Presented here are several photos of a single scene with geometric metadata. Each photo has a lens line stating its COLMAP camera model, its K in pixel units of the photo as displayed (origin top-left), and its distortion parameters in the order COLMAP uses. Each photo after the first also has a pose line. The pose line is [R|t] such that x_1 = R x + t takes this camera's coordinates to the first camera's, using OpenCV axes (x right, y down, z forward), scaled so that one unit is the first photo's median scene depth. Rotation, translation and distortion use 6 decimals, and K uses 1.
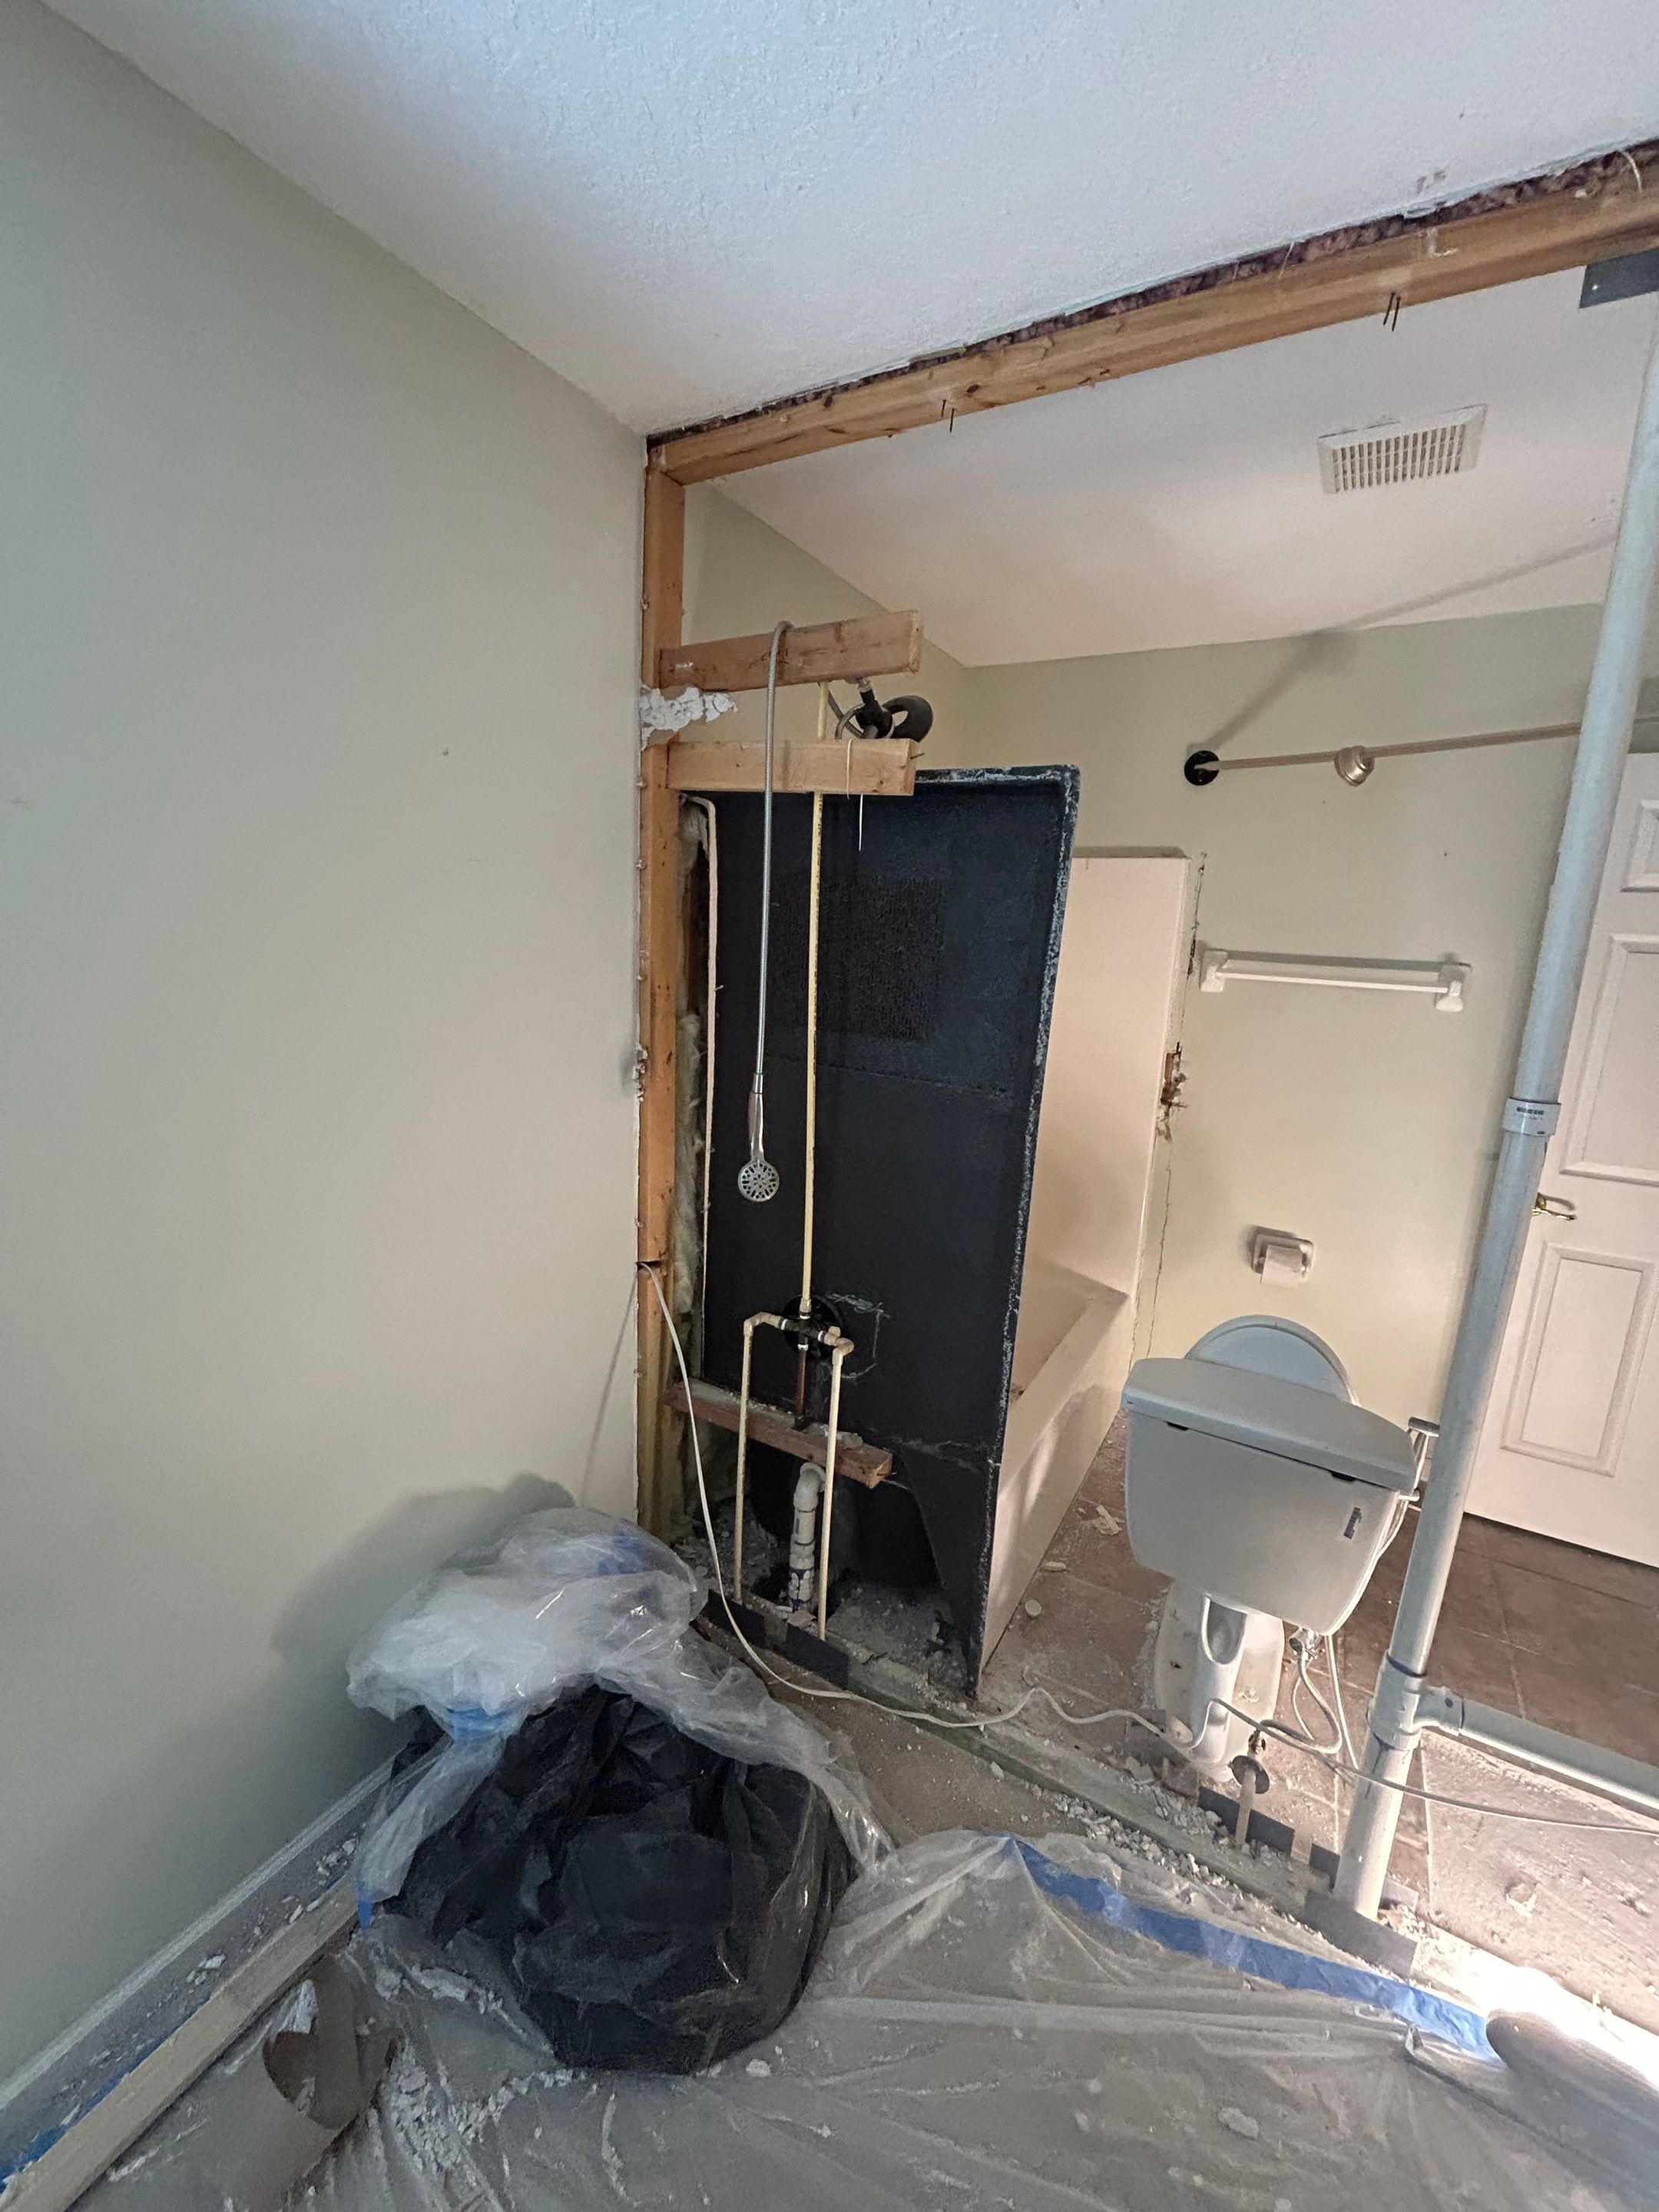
lens RADIAL K [[896.1, 0, 833.8], [0, 896.1, 1103.7], [0, 0, 1]] dist [-0.002041, 0.001224]
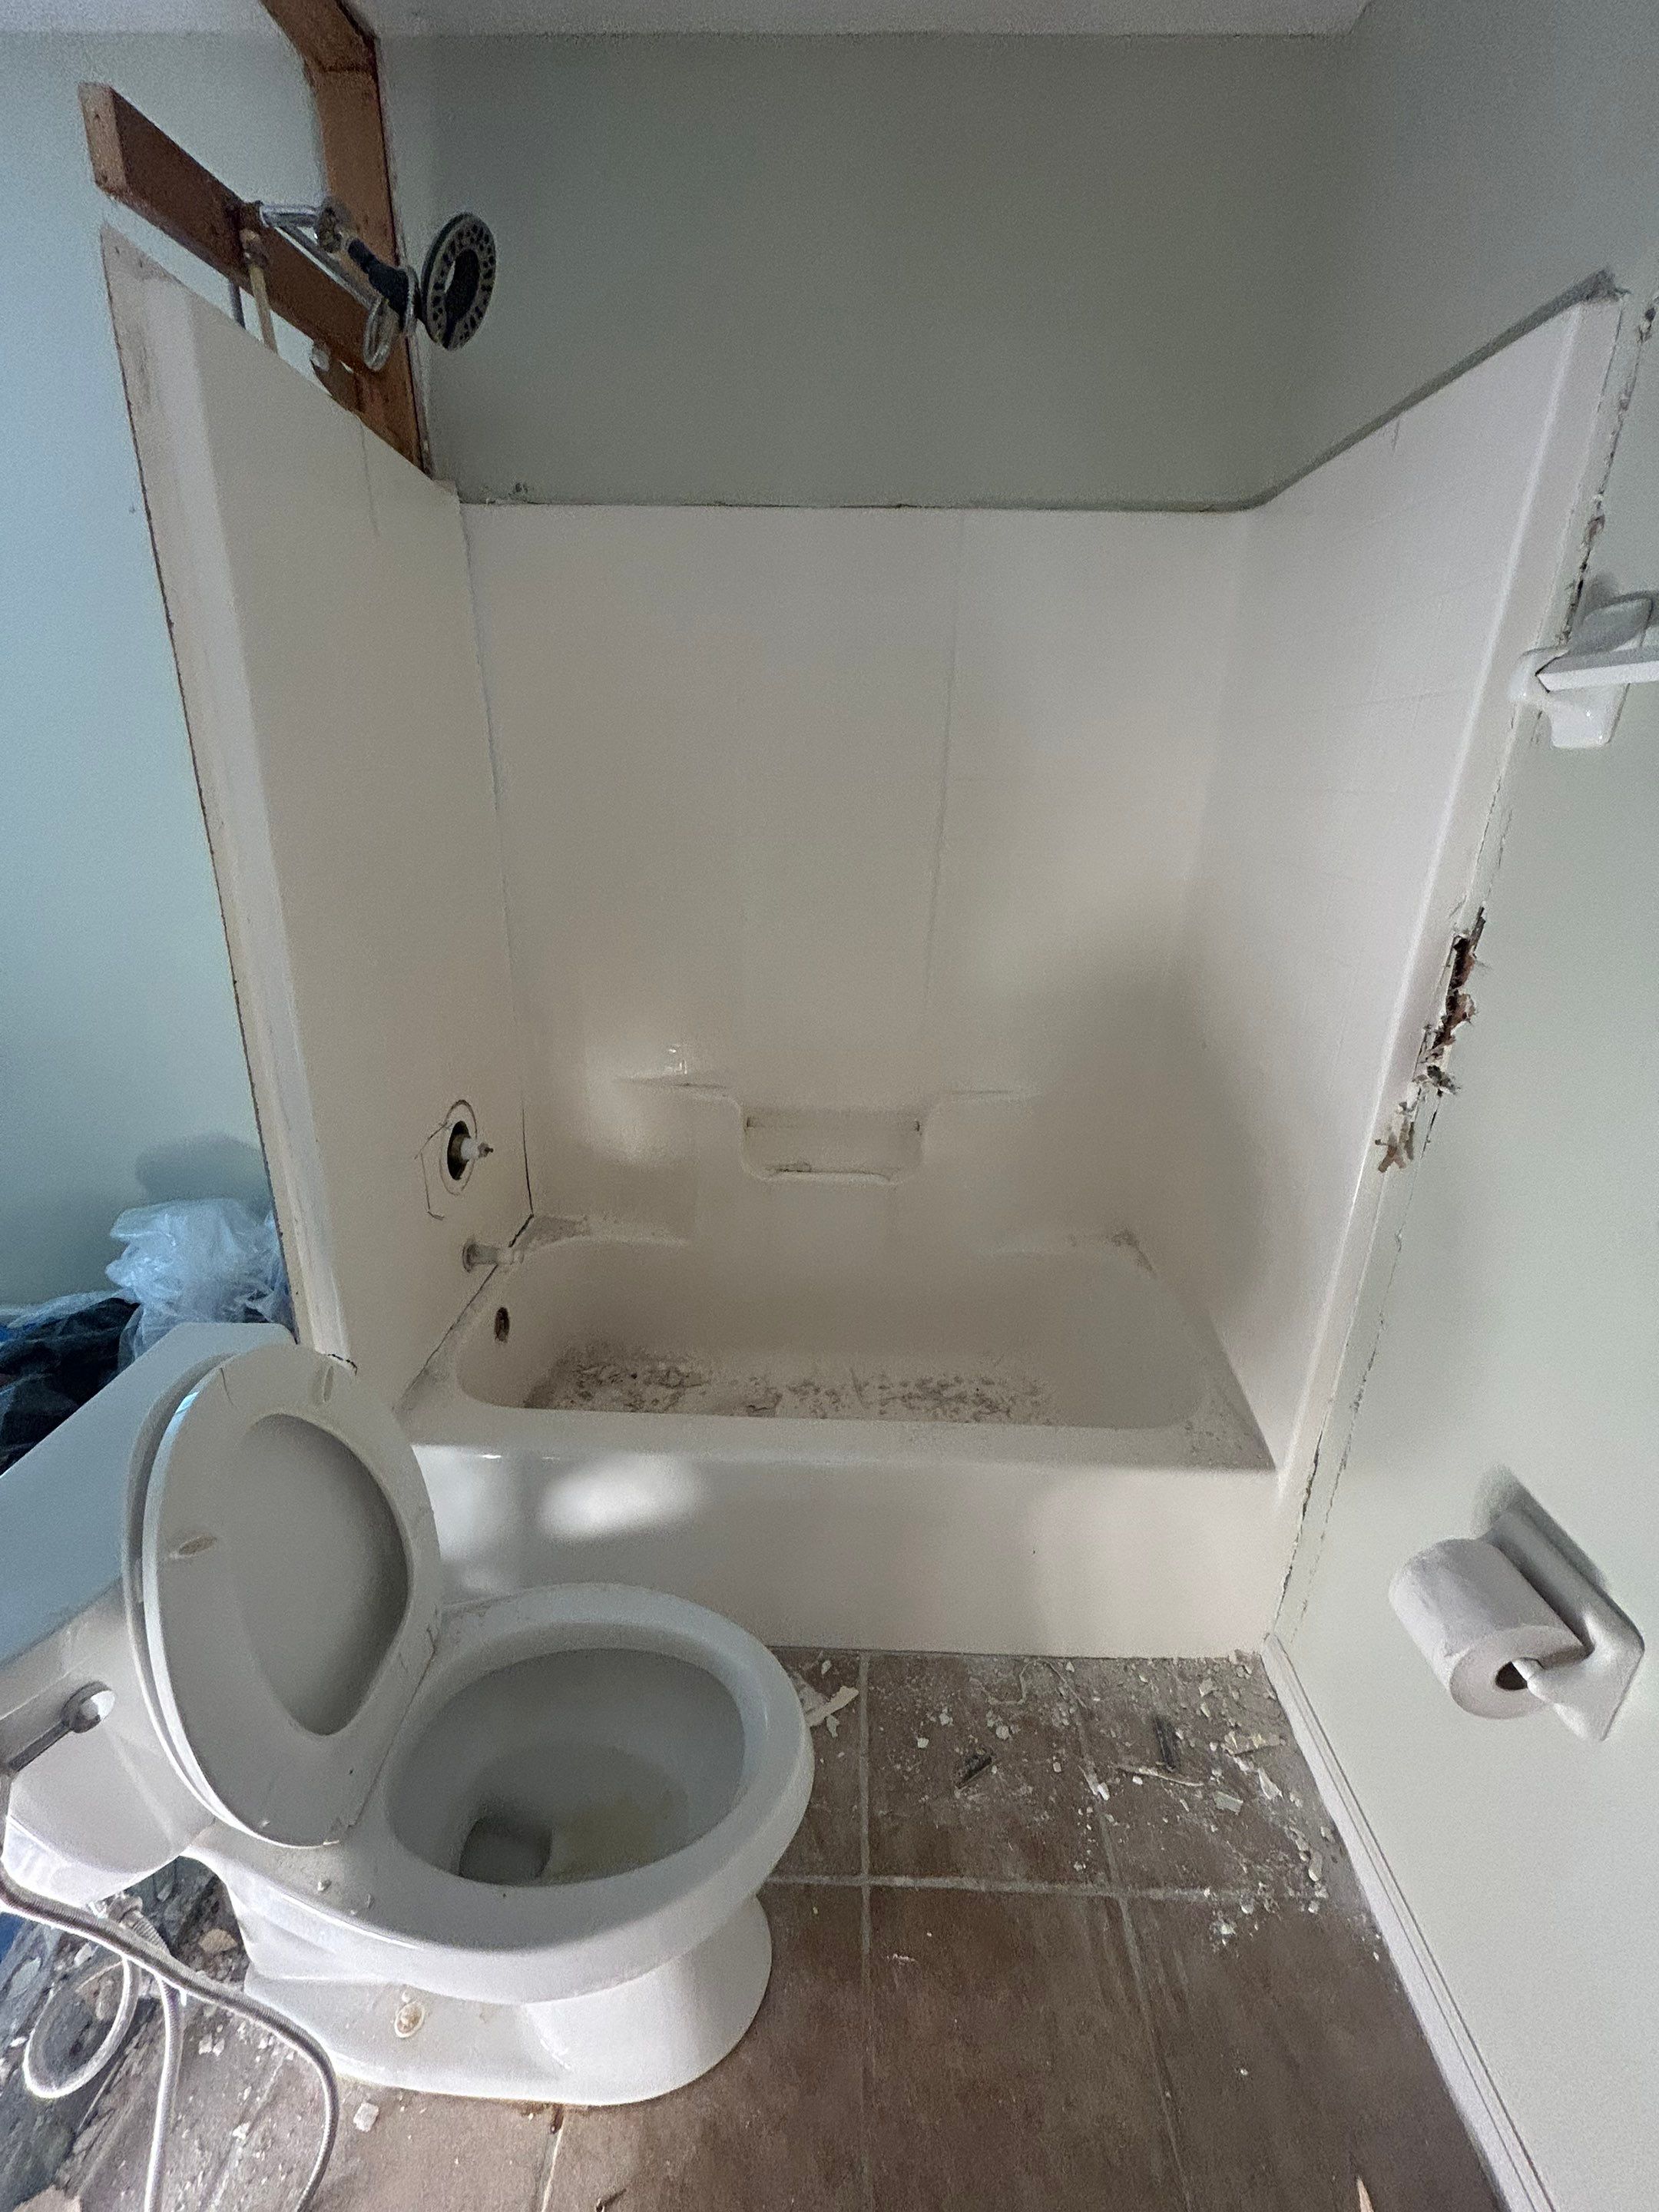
lens RADIAL K [[896.1, 0, 835.9], [0, 896.1, 1106.9], [0, 0, 1]] dist [-0.002041, 0.001224]
pose [[0.477006, 0.276833, -0.834164, 0.991594], [-0.164935, 0.960433, 0.224421, -0.051030], [0.863285, 0.030533, 0.503792, 1.030289]]
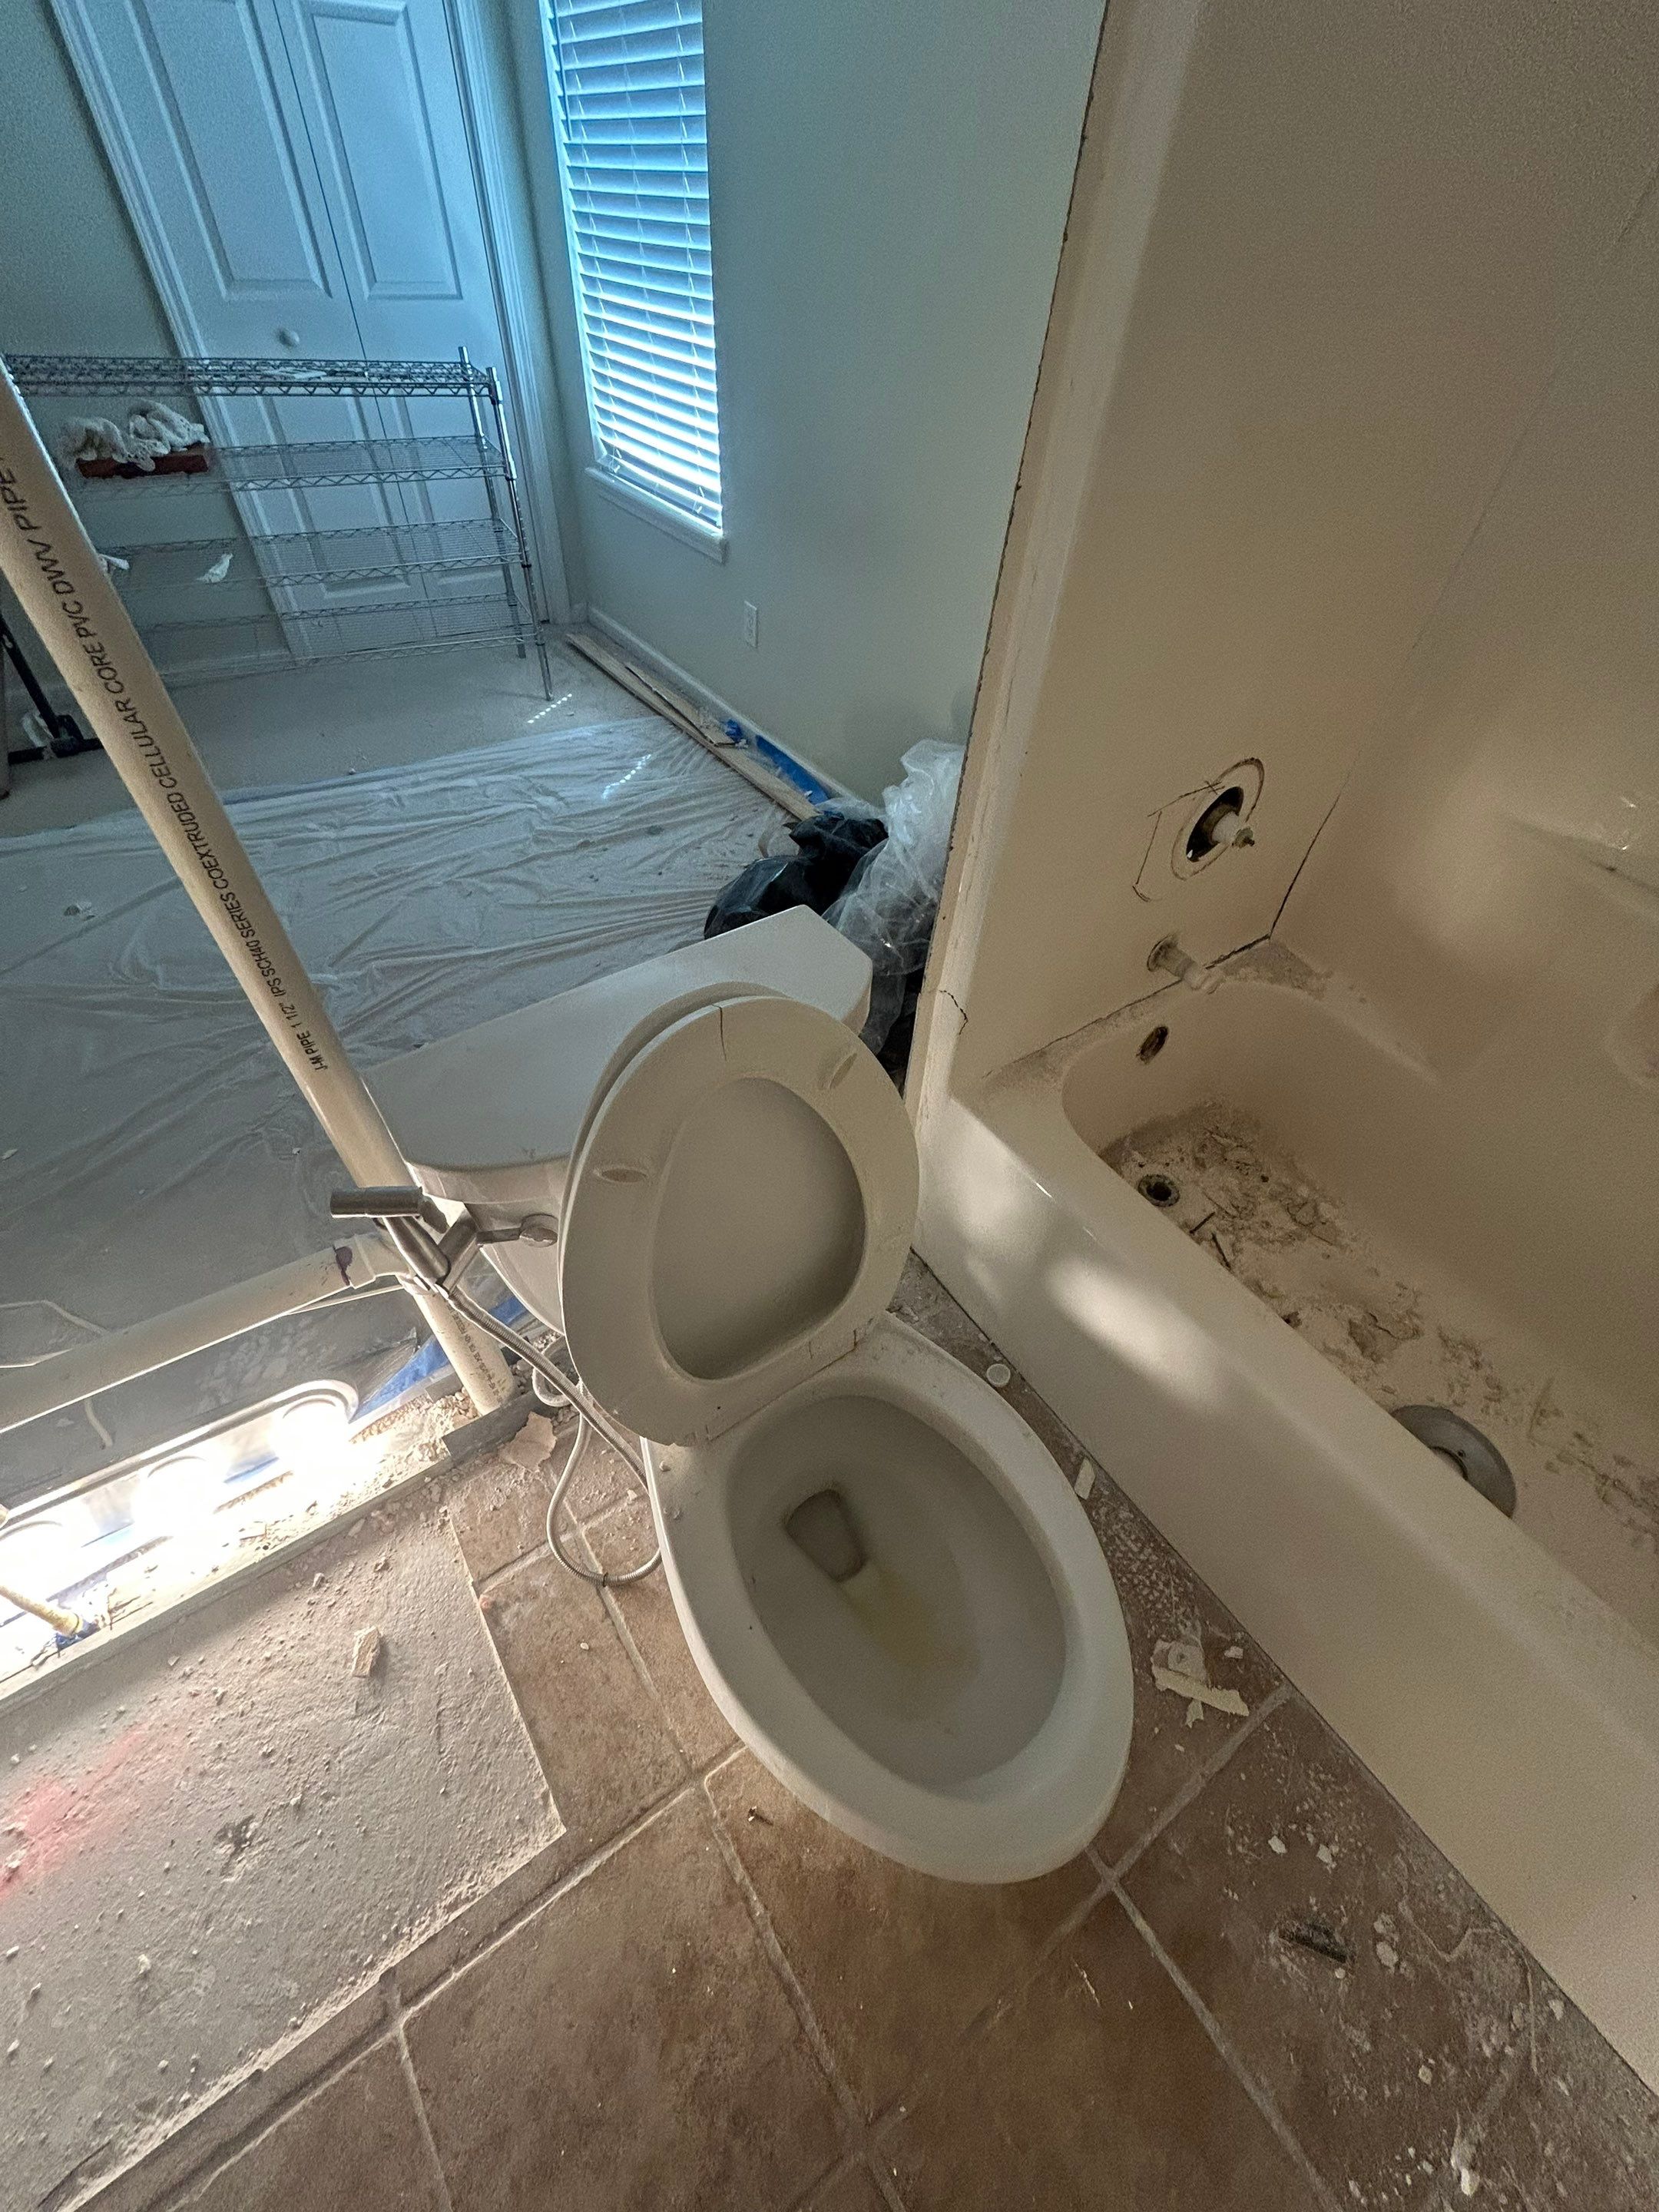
lens RADIAL K [[896.1, 0, 831.4], [0, 896.1, 1107.2], [0, 0, 1]] dist [-0.002041, 0.001224]
pose [[-0.428428, 0.601827, -0.673984, 0.750880], [-0.238307, 0.644239, 0.726750, -0.023639], [0.871584, 0.471975, -0.132591, 1.102973]]
